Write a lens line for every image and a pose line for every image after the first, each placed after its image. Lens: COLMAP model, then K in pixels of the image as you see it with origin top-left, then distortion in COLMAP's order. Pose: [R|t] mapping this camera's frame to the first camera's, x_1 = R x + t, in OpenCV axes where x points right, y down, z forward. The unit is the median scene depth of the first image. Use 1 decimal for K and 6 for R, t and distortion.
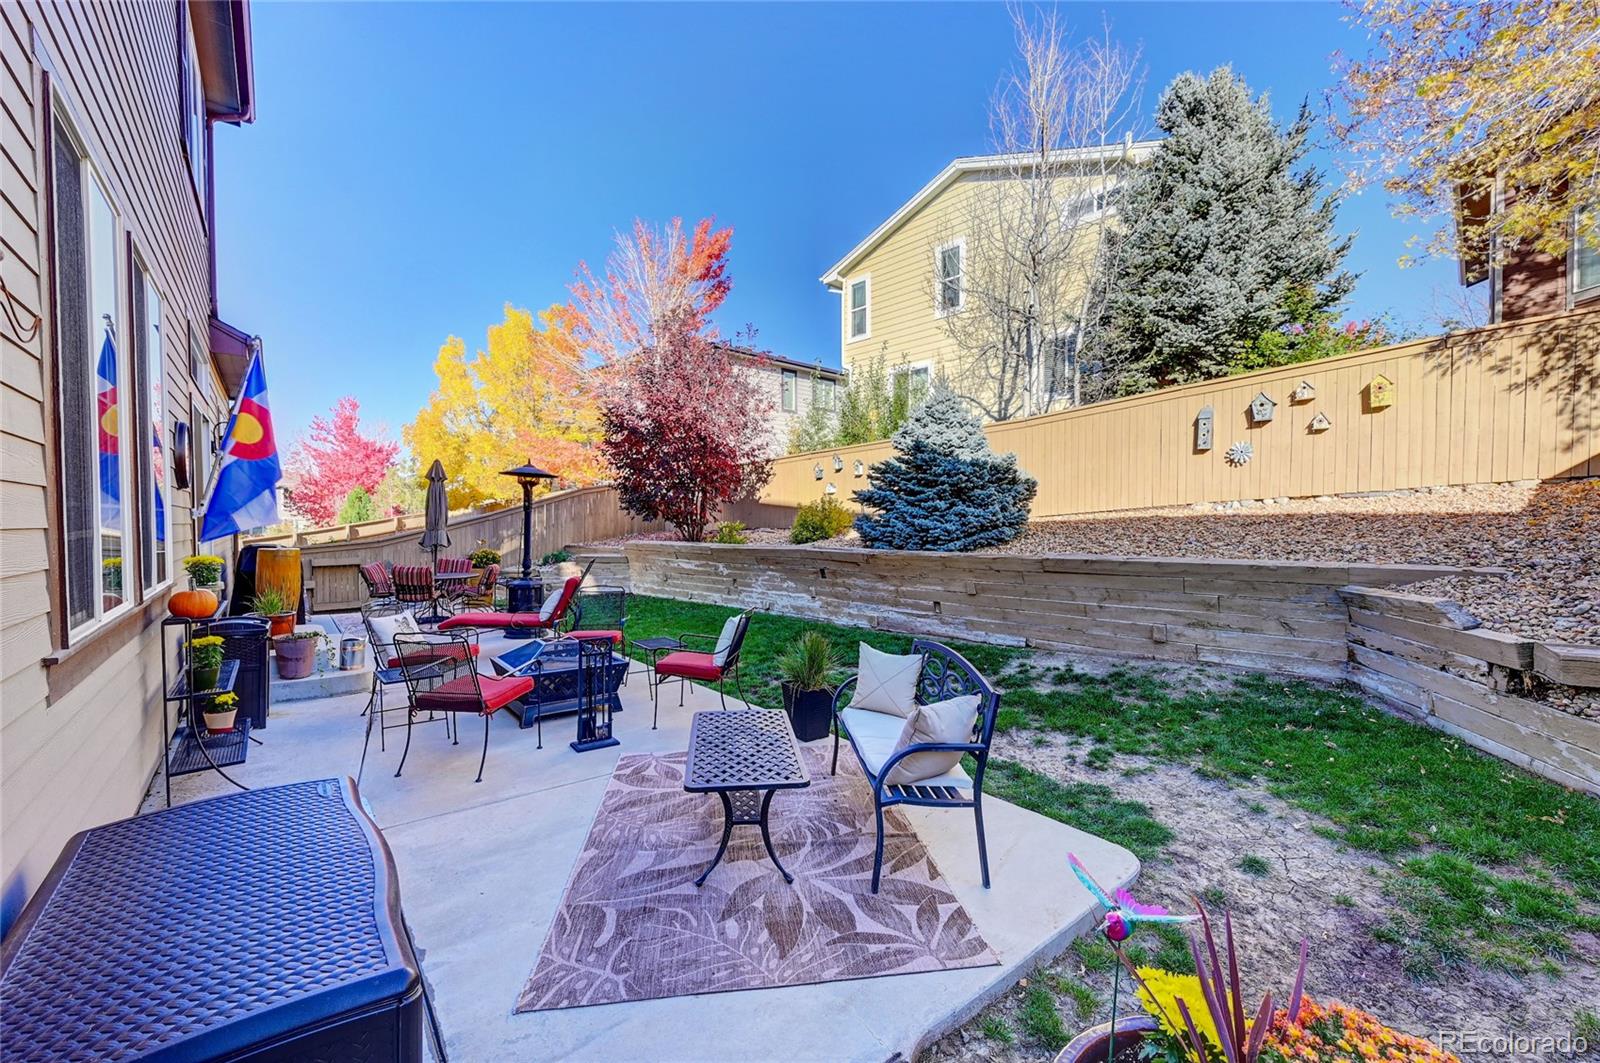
lens RADIAL K [[632.7, 0, 819.8], [0, 632.7, 534.9], [0, 0, 1]] dist [-0.001381, -0.000039]
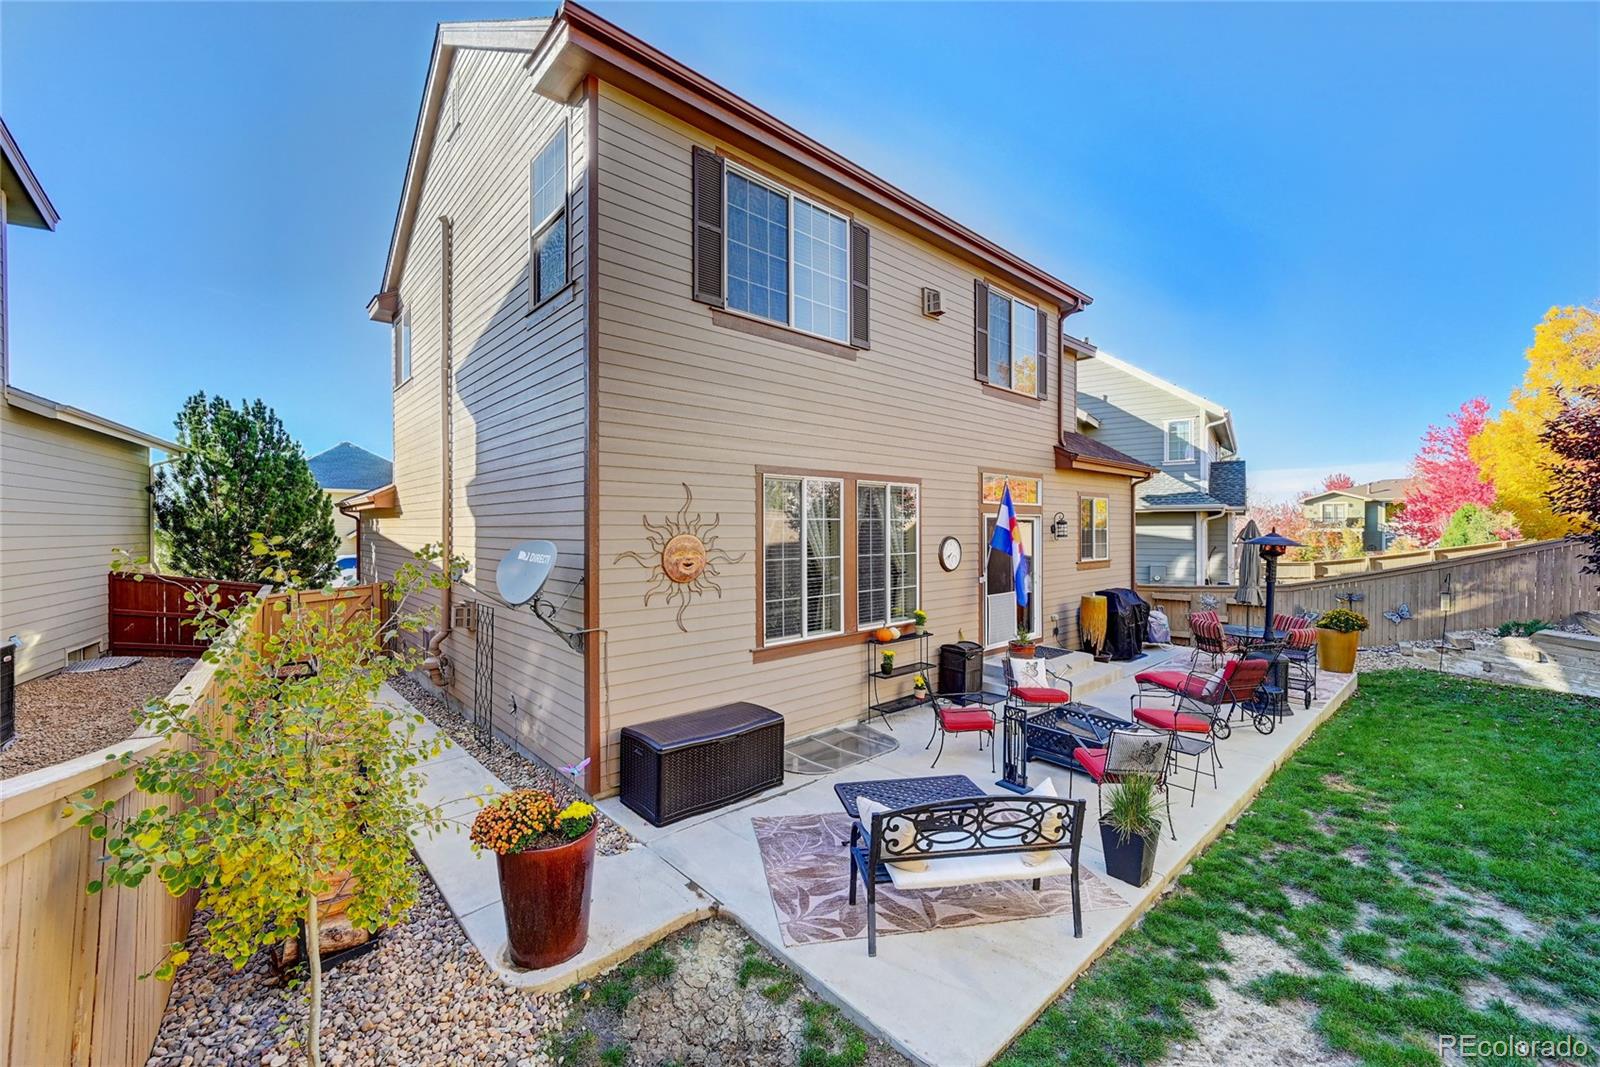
lens RADIAL K [[634.8, 0, 788.2], [0, 634.8, 522.0], [0, 0, 1]] dist [0.001459, 0.000094]
pose [[0.040291, -0.003626, -0.999181, 1.207685], [-0.028997, 0.999568, -0.004797, -0.259210], [0.998767, 0.029166, 0.040169, 0.565792]]
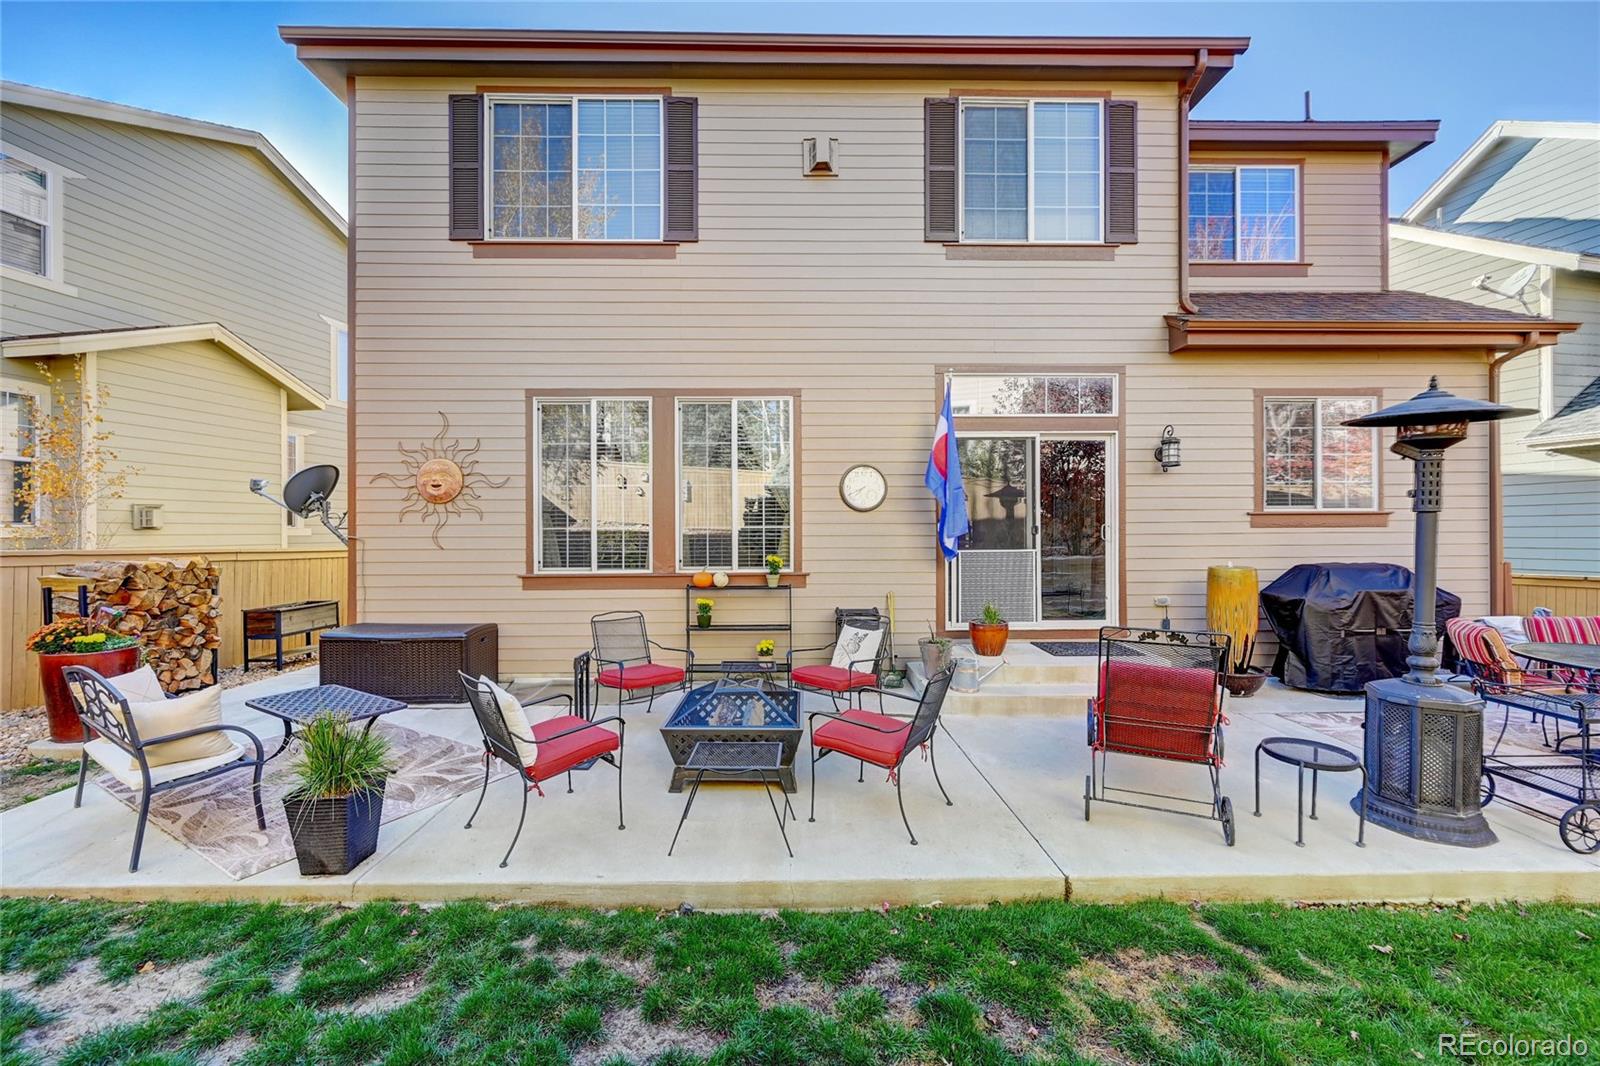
lens RADIAL K [[621.3, 0, 800.0], [0, 621.3, 533.0], [0, 0, 1]] dist [-0.000338, 0.000038]
pose [[-0.626397, 0.000541, -0.779504, 0.240183], [-0.017939, 0.999725, 0.015109, -0.055742], [0.779298, 0.023448, -0.626215, 2.311283]]
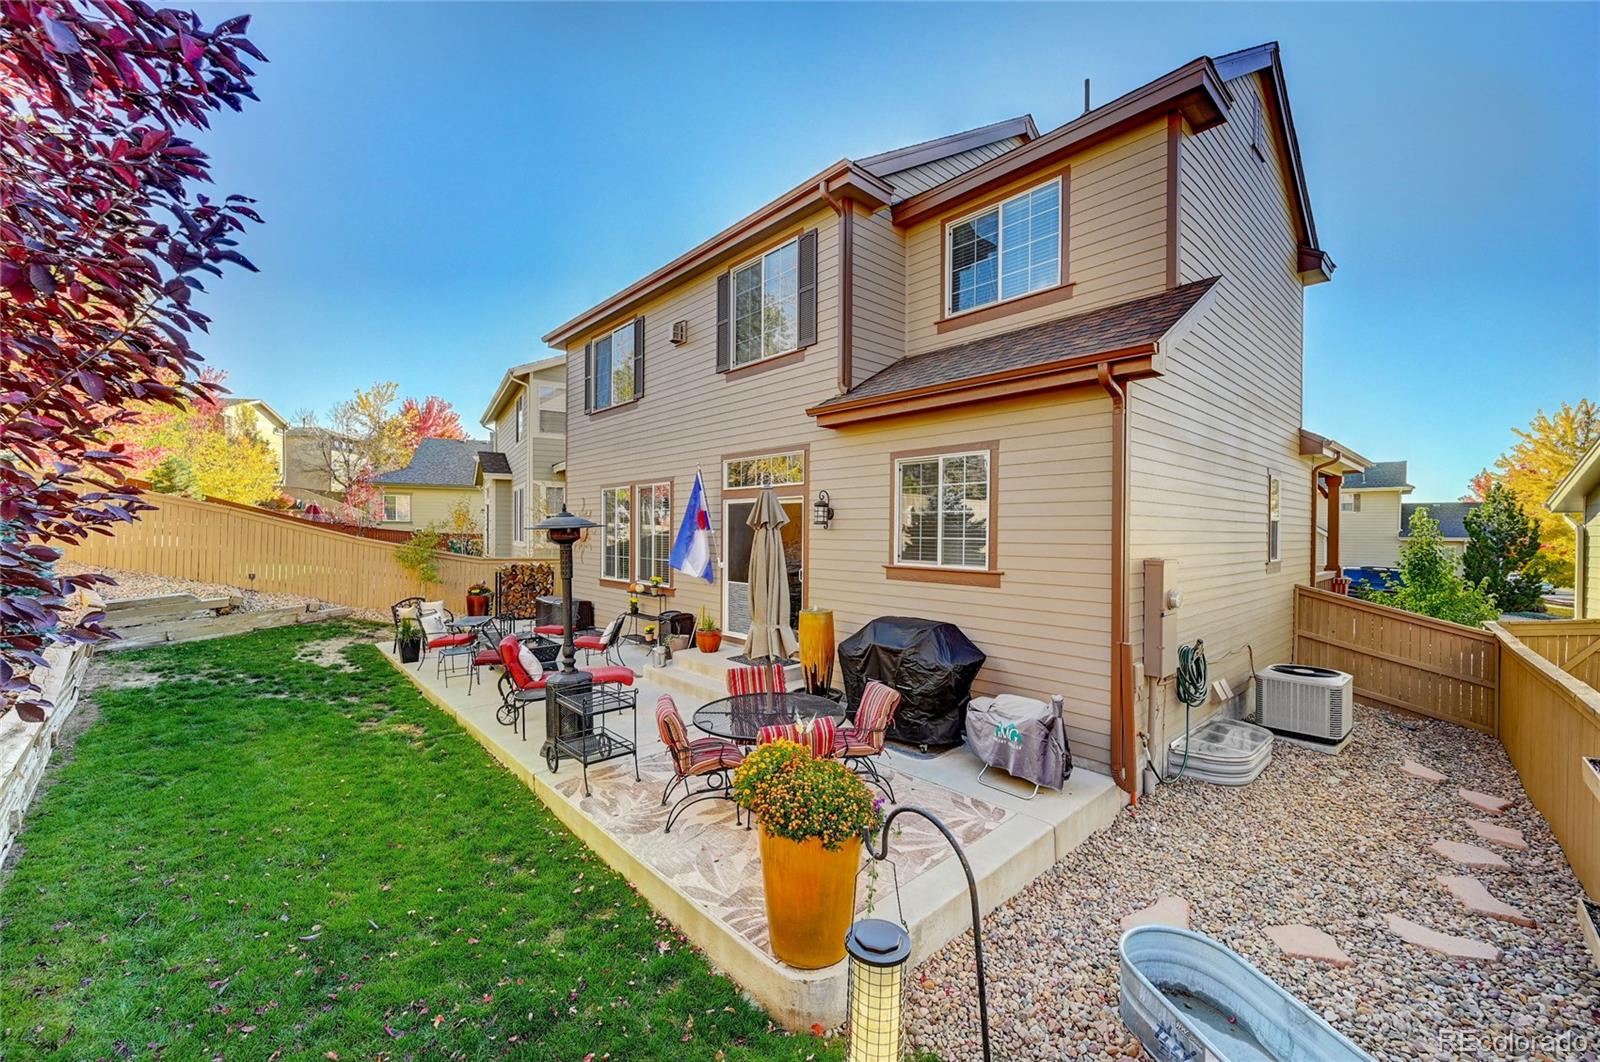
lens RADIAL K [[632.7, 0, 819.8], [0, 632.7, 534.4], [0, 0, 1]] dist [-0.001381, -0.000039]
pose [[-0.998201, -0.006883, -0.059562, -1.708280], [-0.008995, 0.999338, 0.035249, -0.286588], [0.059280, 0.035722, -0.997602, 4.266836]]
